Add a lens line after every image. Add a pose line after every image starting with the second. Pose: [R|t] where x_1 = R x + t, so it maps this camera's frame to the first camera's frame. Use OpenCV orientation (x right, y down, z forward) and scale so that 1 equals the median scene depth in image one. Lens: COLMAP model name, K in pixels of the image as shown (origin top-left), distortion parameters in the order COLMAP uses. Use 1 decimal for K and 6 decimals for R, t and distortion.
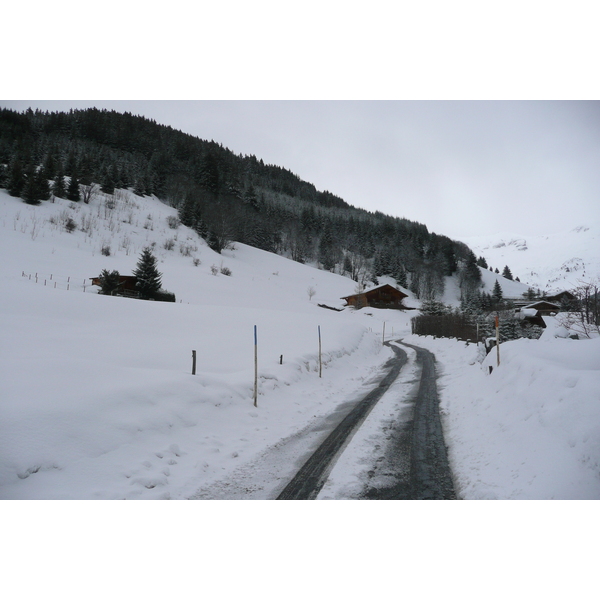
lens RADIAL K [[496.9, 0, 298.9], [0, 496.9, 300.8], [0, 0, 1]] dist [-0.002575, 0.011402]
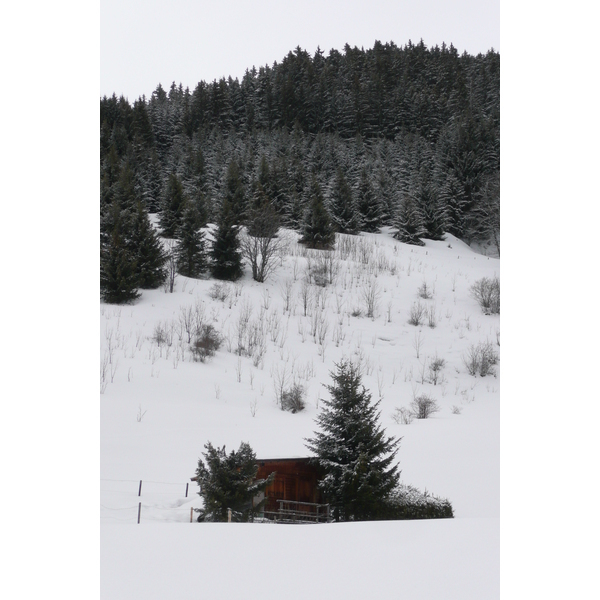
lens RADIAL K [[1361.9, 0, 299.6], [0, 1361.9, 301.5], [0, 0, 1]] dist [0.251802, 0.000000]
pose [[0.893510, -0.154505, -0.421625, 0.028256], [0.083784, 0.979815, -0.181499, 0.006605], [0.441157, 0.126846, 0.888420, 0.106625]]
